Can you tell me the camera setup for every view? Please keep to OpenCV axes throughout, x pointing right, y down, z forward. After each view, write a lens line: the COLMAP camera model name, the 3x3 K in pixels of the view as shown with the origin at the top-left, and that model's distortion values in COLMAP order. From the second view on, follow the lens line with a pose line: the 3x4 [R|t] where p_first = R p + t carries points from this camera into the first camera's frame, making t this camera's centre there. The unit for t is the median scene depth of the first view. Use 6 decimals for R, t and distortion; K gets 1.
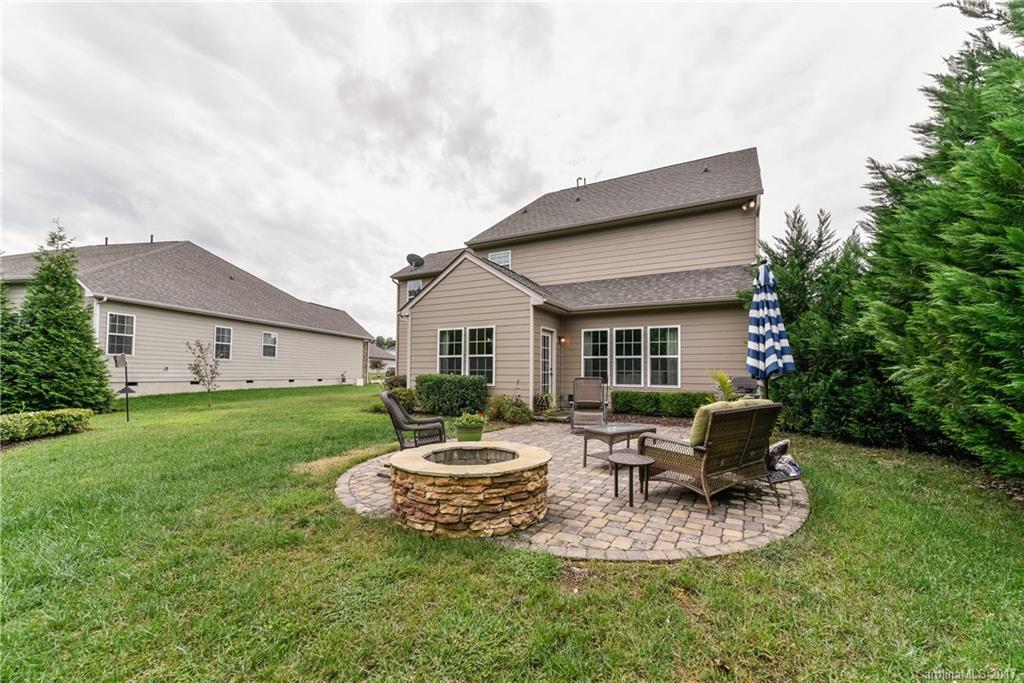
lens RADIAL K [[405.0, 0, 504.2], [0, 405.0, 360.0], [0, 0, 1]] dist [0.013813, -0.001214]
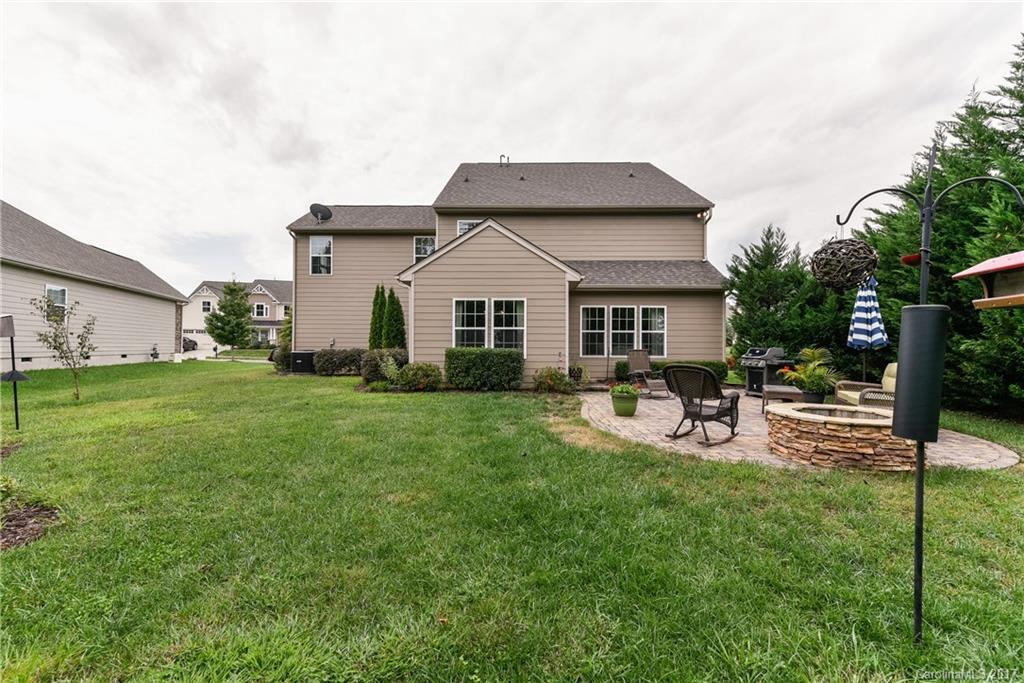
lens RADIAL K [[405.0, 0, 511.4], [0, 405.0, 346.8], [0, 0, 1]] dist [0.013813, -0.001214]
pose [[0.888434, -0.004211, 0.458985, -0.492961], [-0.012309, 0.999380, 0.032996, 0.001916], [-0.458840, -0.034965, 0.887831, 0.117578]]
